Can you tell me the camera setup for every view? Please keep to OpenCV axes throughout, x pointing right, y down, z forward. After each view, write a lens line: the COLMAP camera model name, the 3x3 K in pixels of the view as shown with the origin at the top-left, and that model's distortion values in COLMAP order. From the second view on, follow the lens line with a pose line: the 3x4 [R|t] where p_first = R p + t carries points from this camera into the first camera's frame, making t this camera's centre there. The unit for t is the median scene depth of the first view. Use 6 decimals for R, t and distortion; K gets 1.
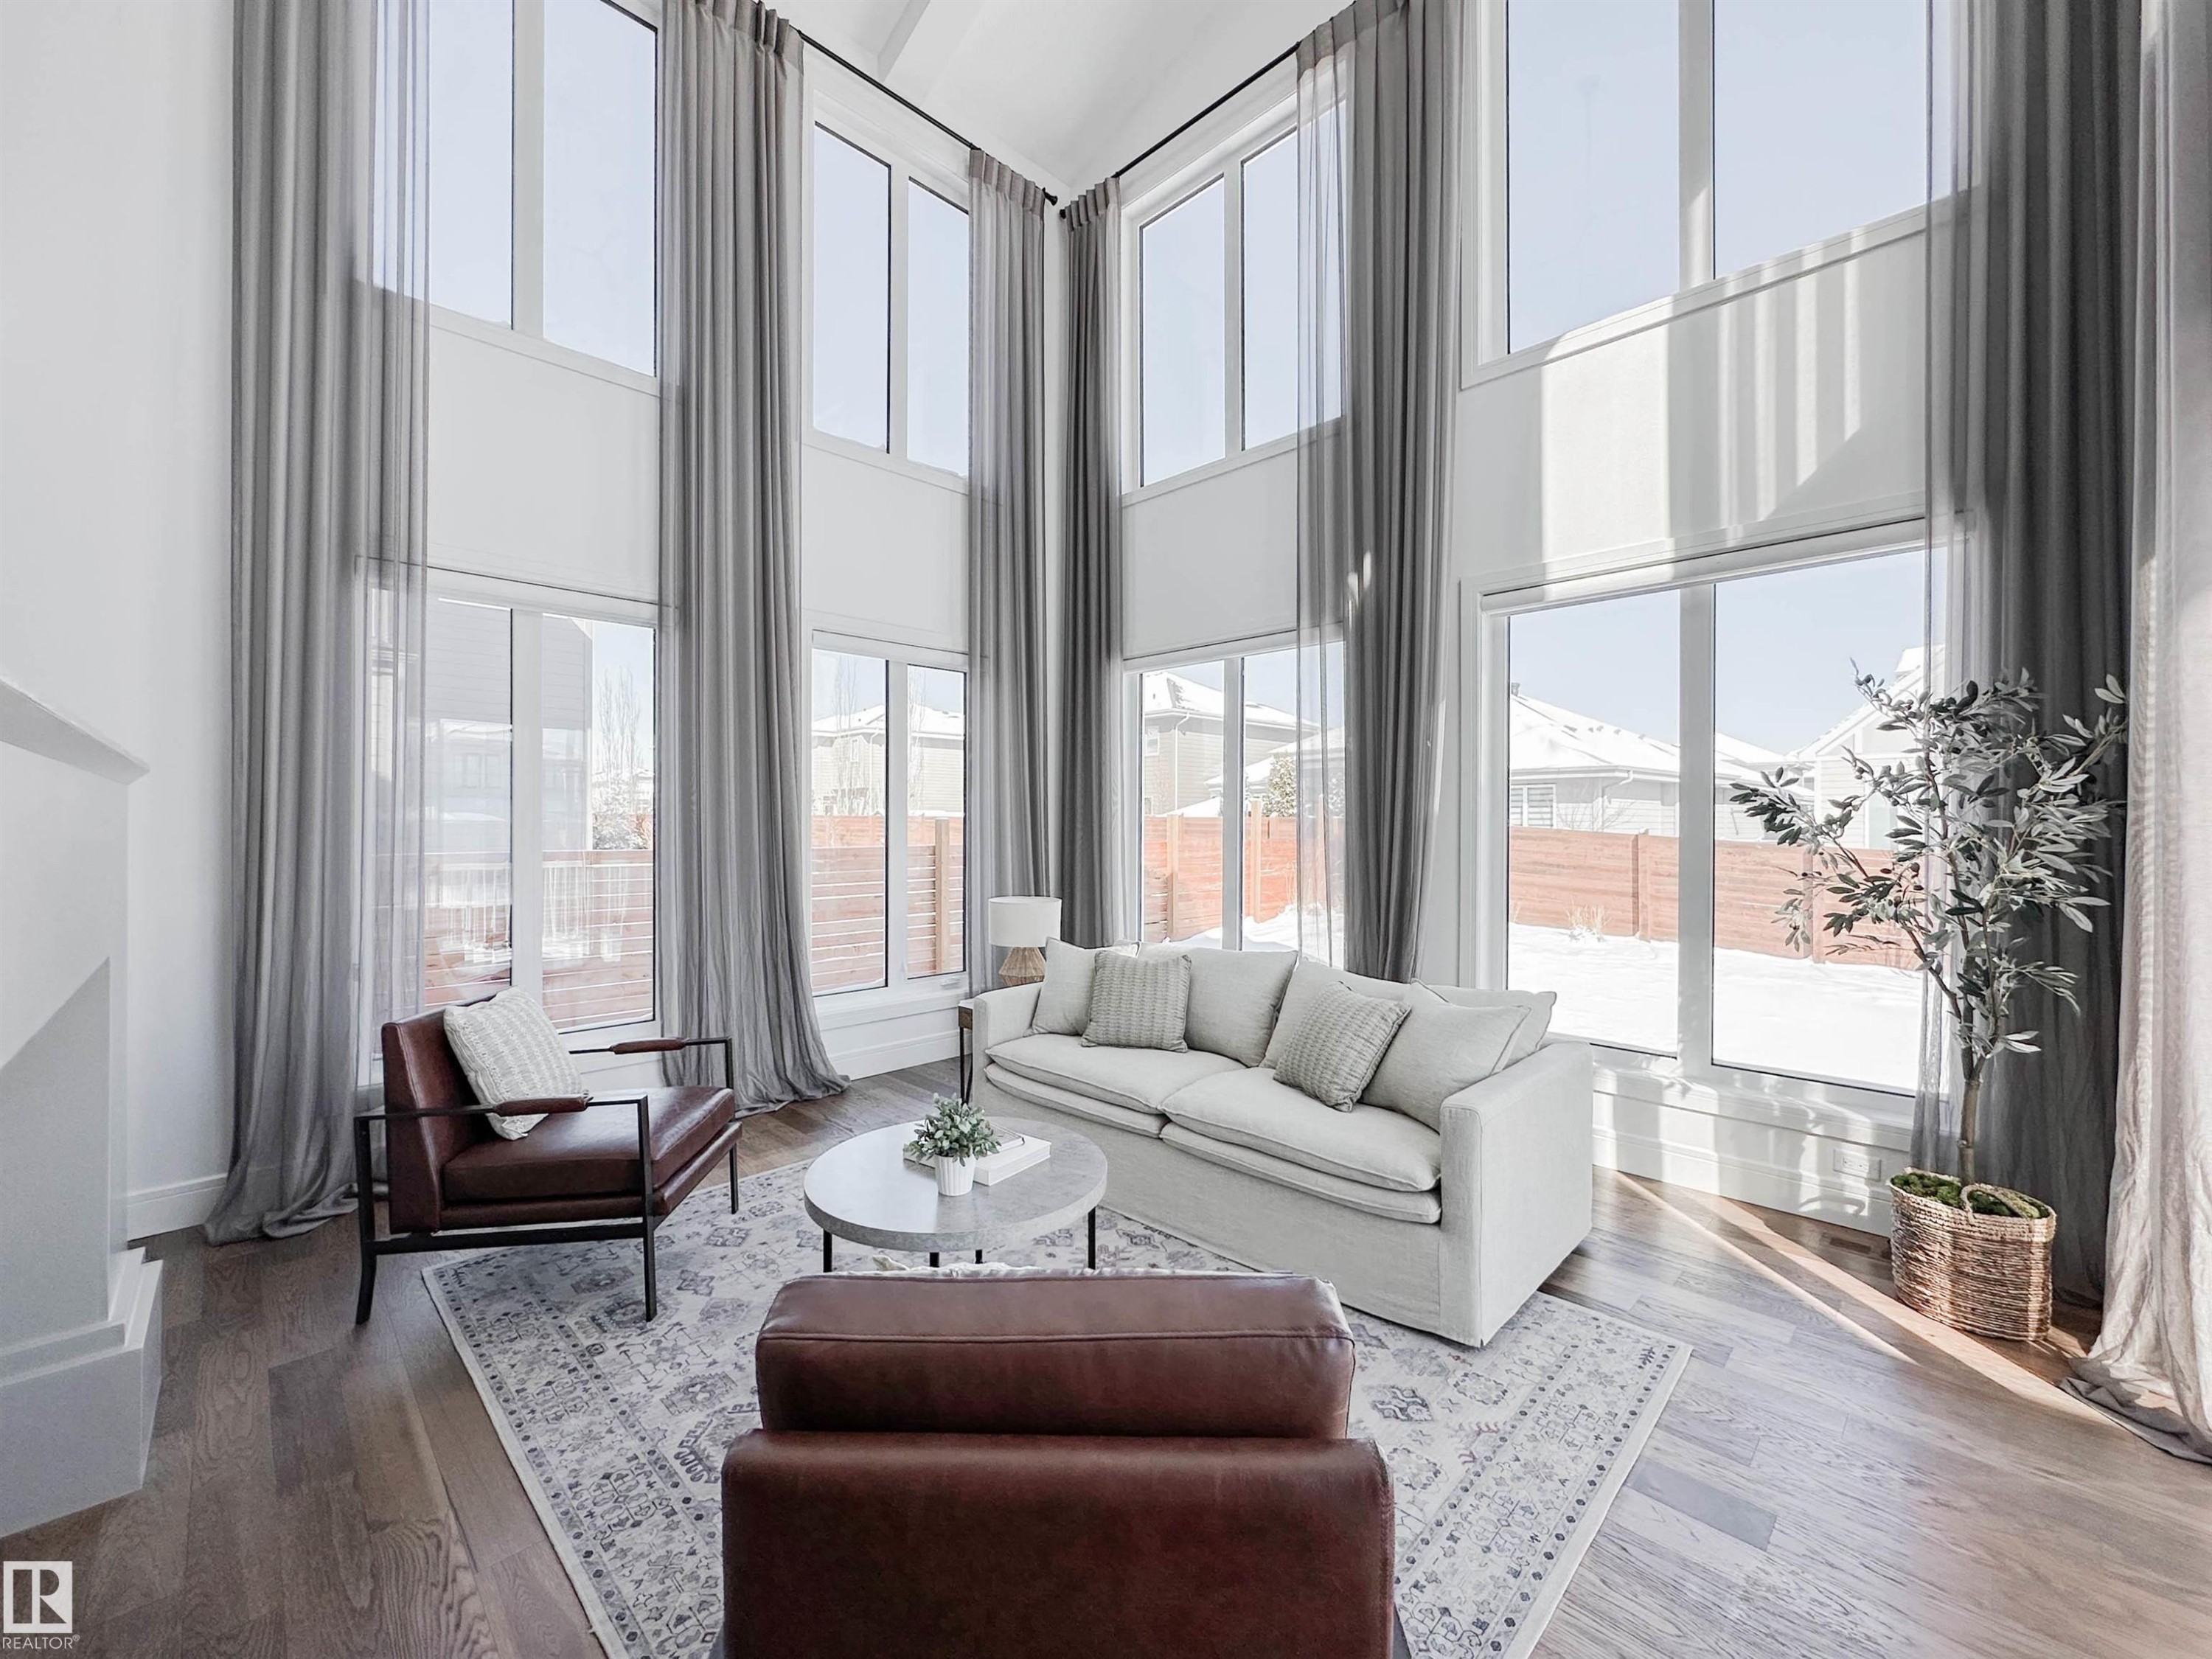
lens RADIAL K [[891.9, 0, 1106.0], [0, 891.9, 829.5], [0, 0, 1]] dist [0.001947, 0.000532]
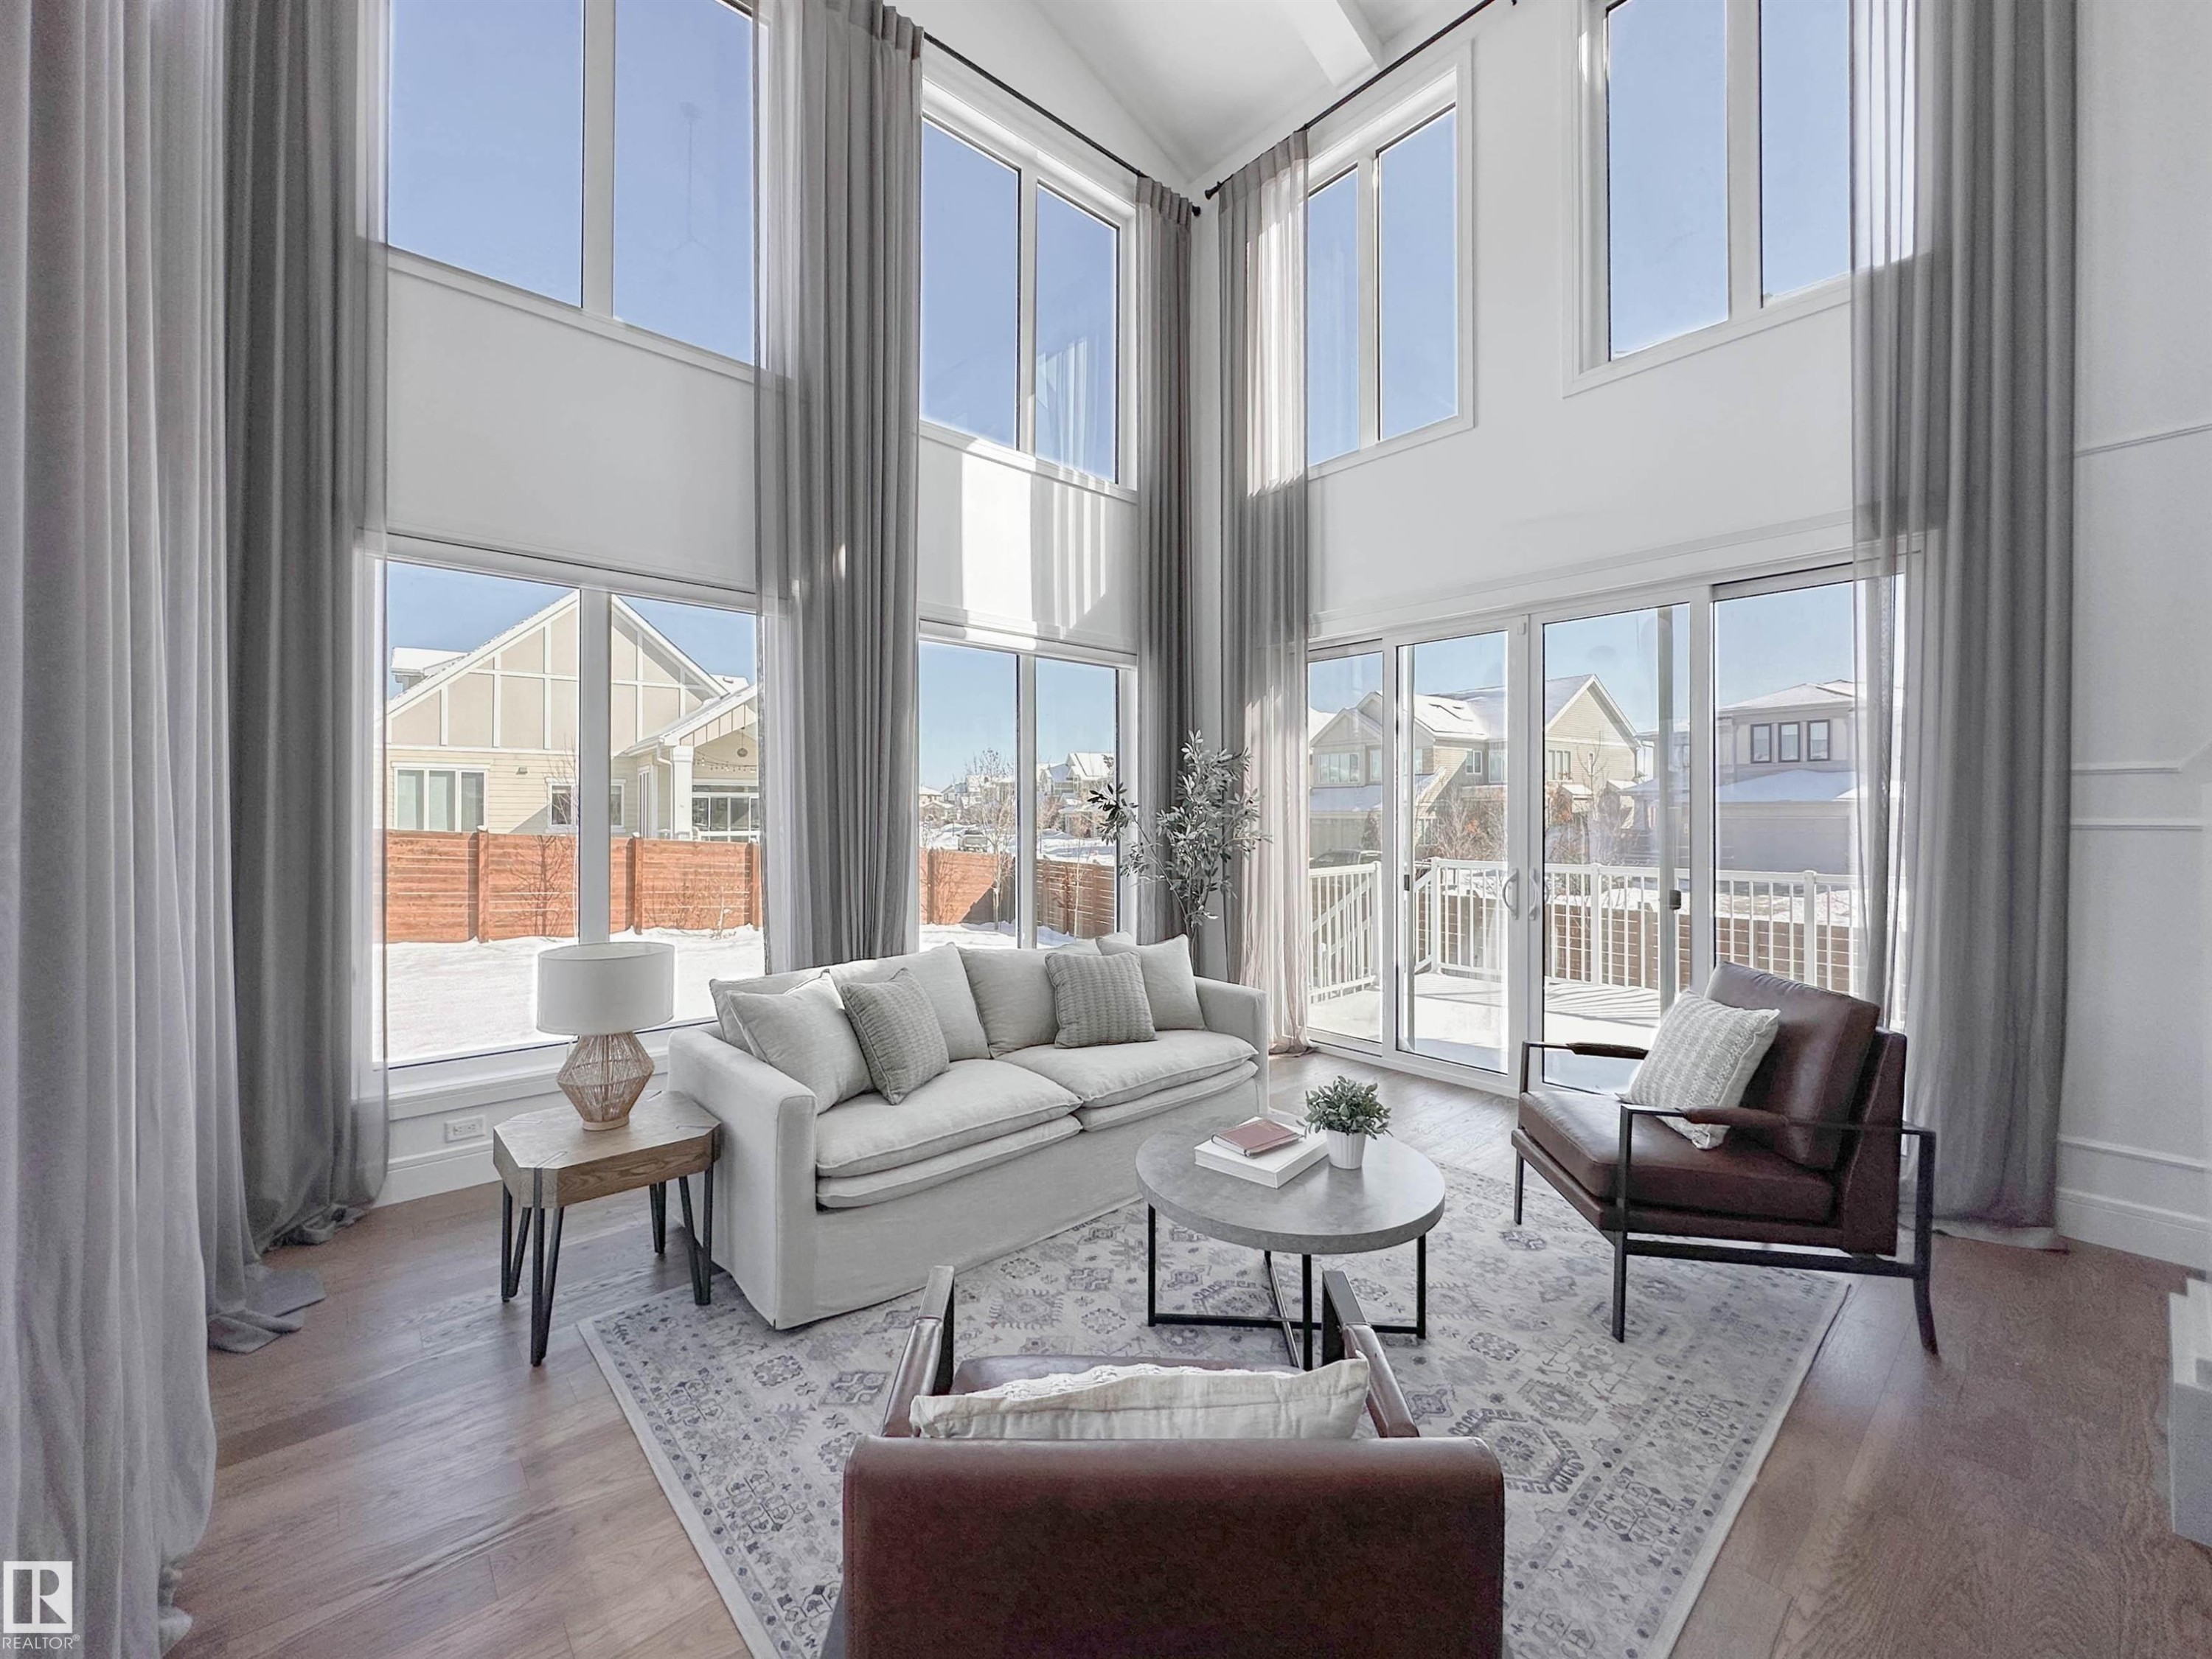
lens RADIAL K [[884.0, 0, 1097.6], [0, 884.0, 808.5], [0, 0, 1]] dist [-0.001634, -0.000468]
pose [[0.060368, 0.010393, 0.998122, -0.952502], [-0.001803, 0.999945, -0.010303, -0.005591], [-0.998175, -0.001177, 0.060383, 0.944732]]
